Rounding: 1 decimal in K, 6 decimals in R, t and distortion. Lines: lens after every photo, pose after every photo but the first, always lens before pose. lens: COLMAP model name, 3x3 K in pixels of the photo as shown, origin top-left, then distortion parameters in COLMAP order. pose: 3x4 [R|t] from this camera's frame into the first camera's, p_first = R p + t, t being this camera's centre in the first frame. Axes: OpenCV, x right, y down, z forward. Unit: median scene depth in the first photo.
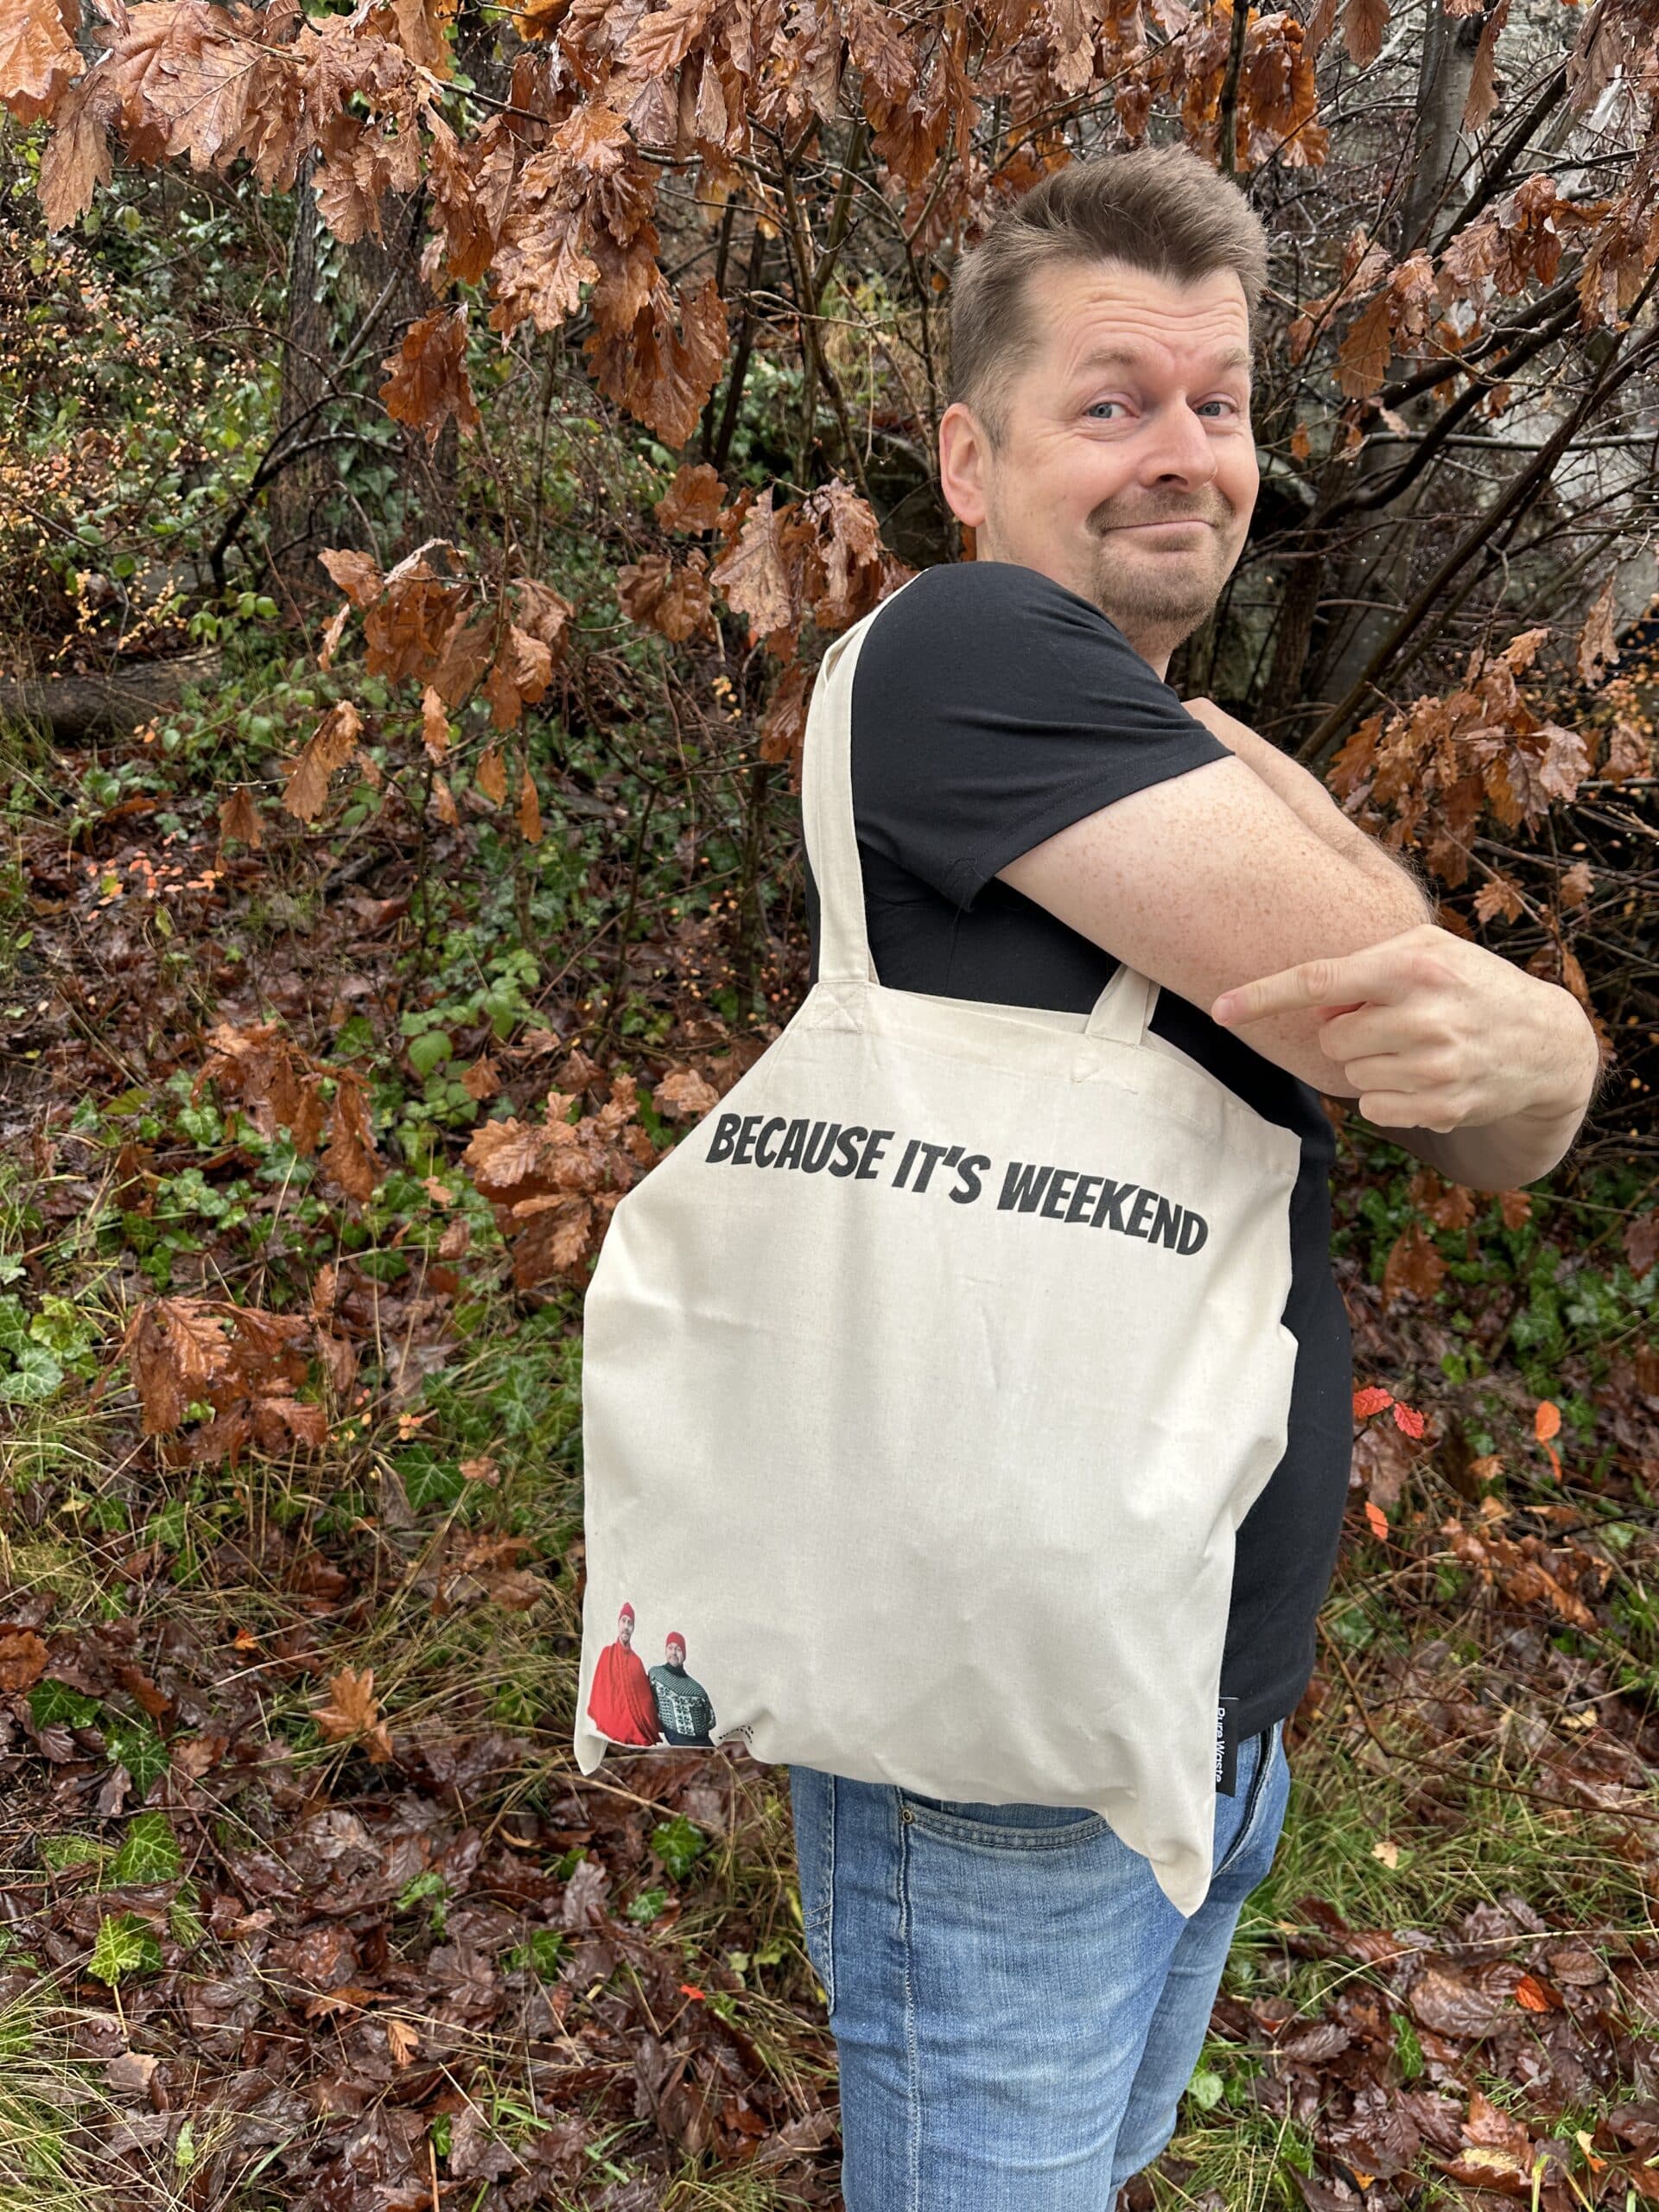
lens RADIAL K [[1564.5, 0, 815.4], [0, 1564.5, 1108.0], [0, 0, 1]] dist [-0.001304, -0.007904]
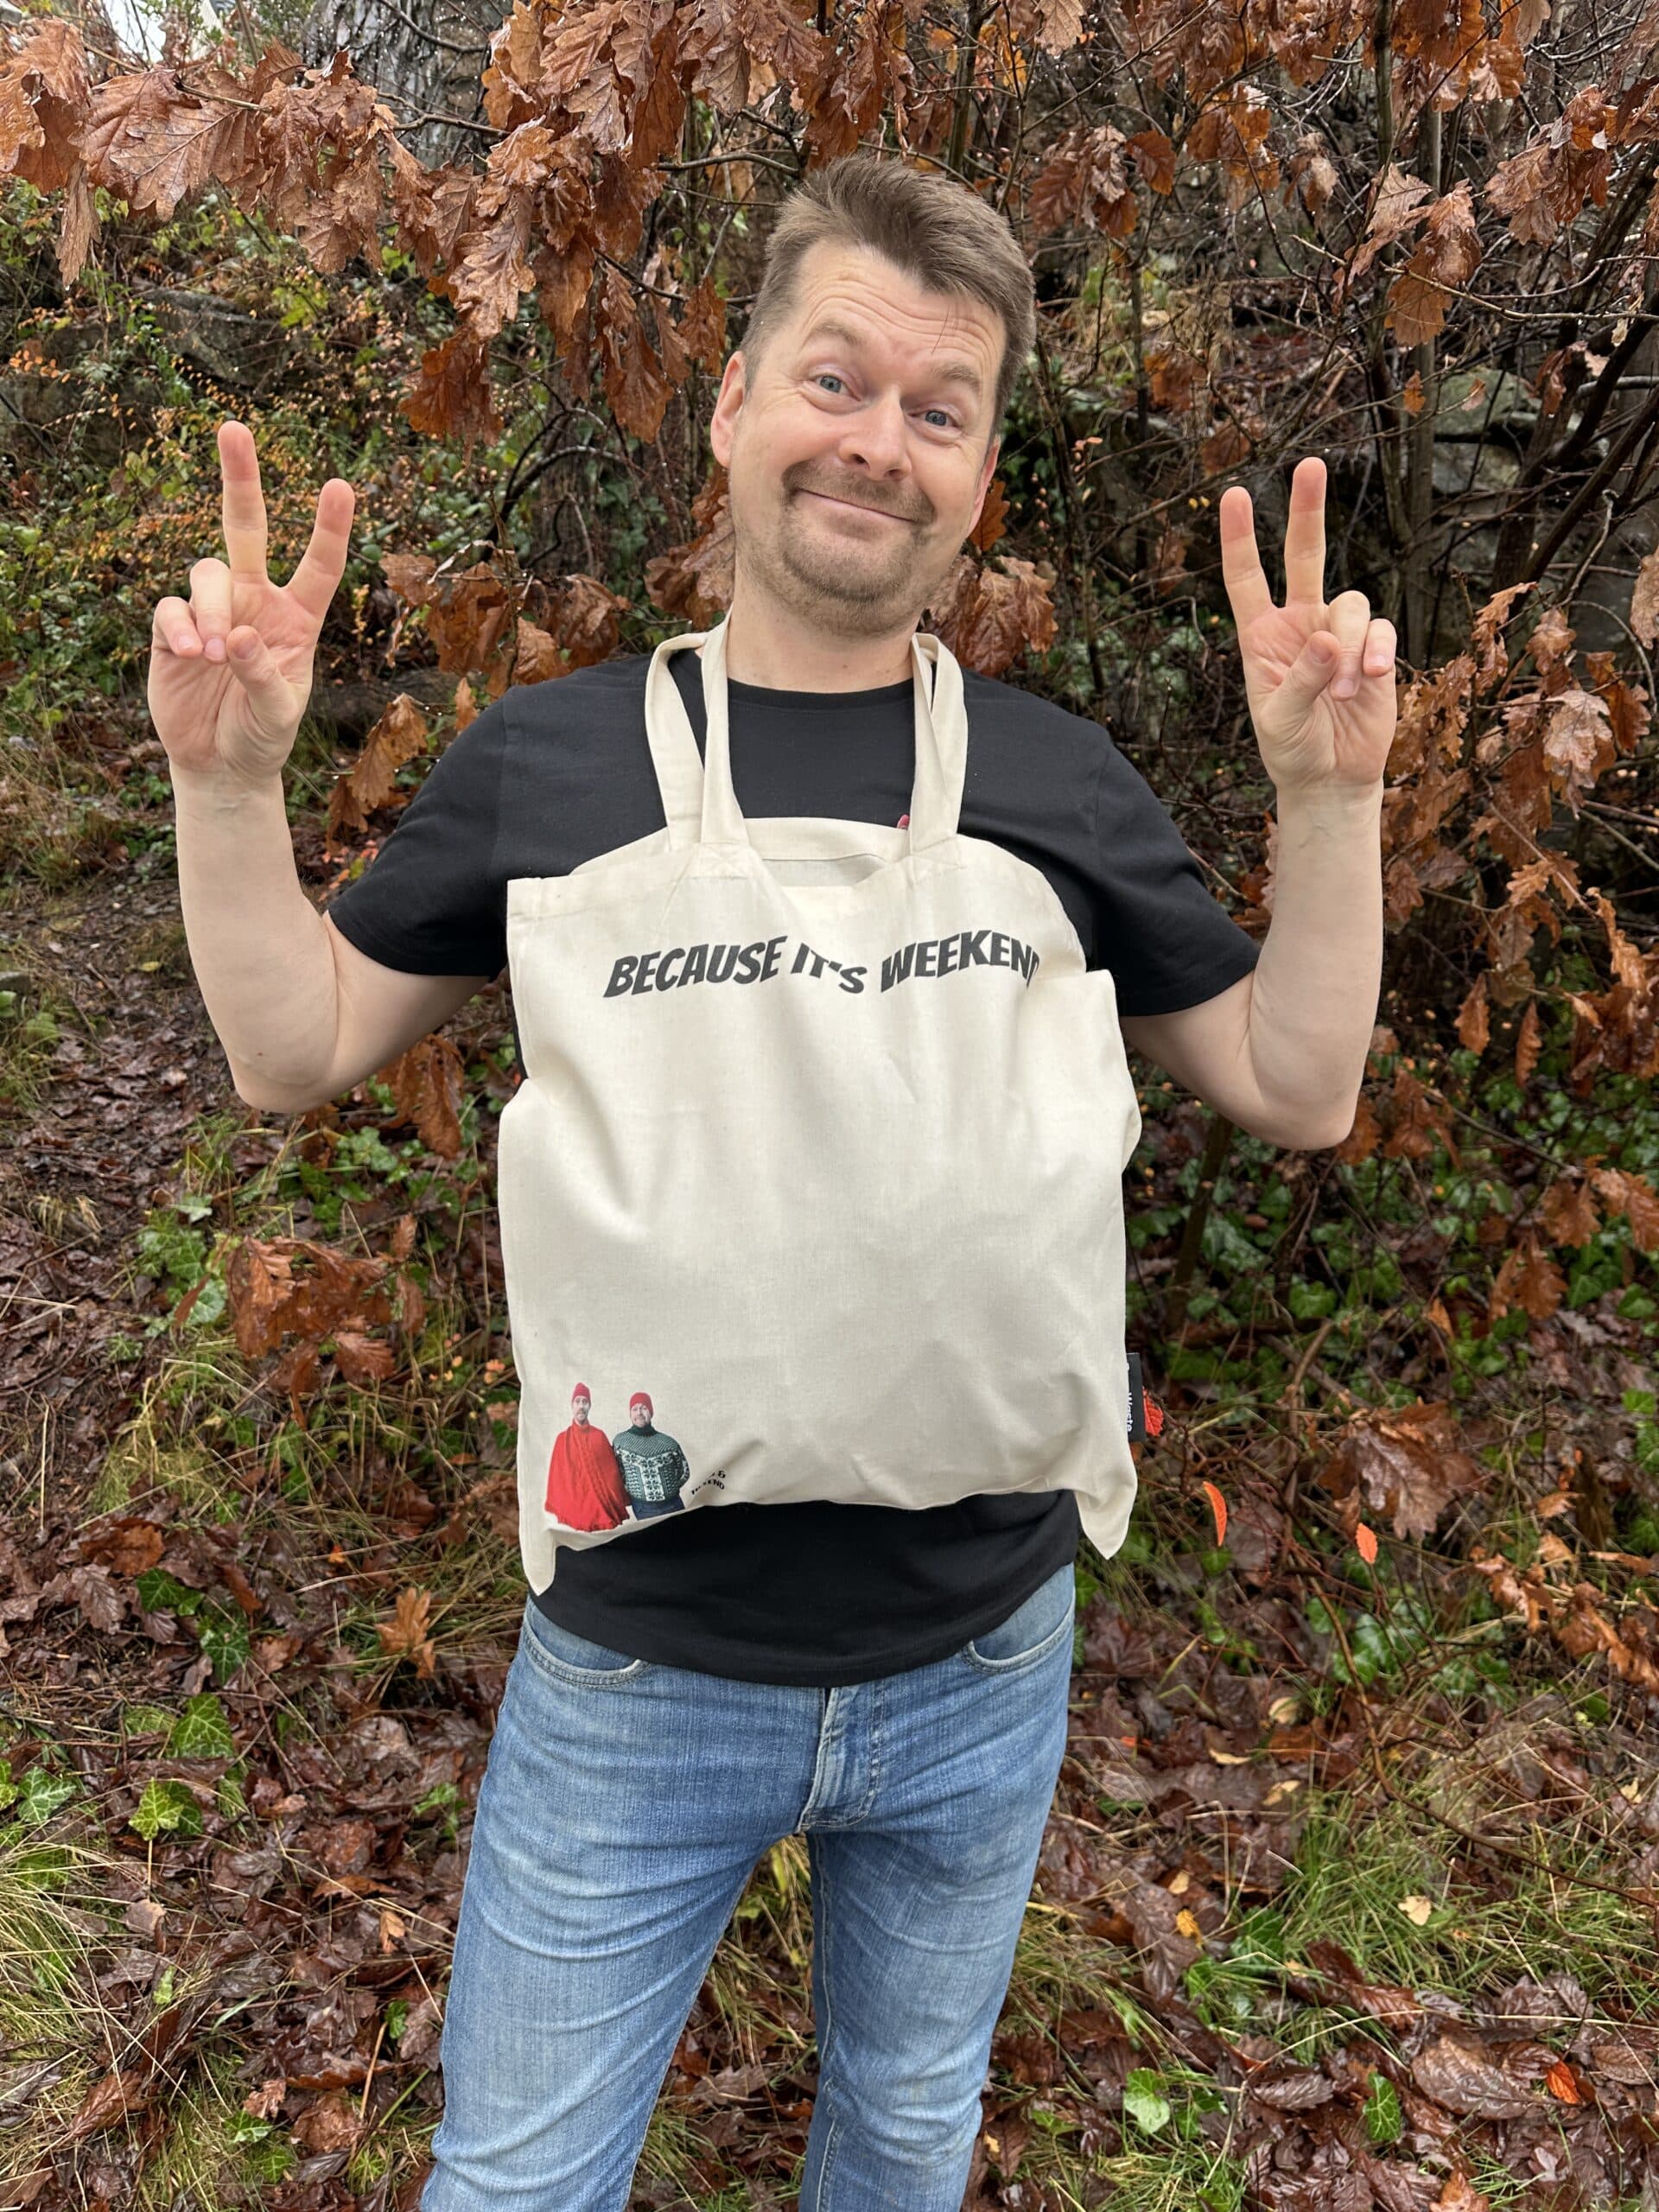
lens RADIAL K [[1559.5, 0, 818.1], [0, 1559.5, 1102.0], [0, 0, 1]] dist [0.001843, -0.010931]
pose [[0.972802, 0.036785, -0.228700, 0.221977], [-0.037072, 0.999308, 0.003046, 0.008460], [0.228654, 0.005516, 0.973492, 0.012549]]
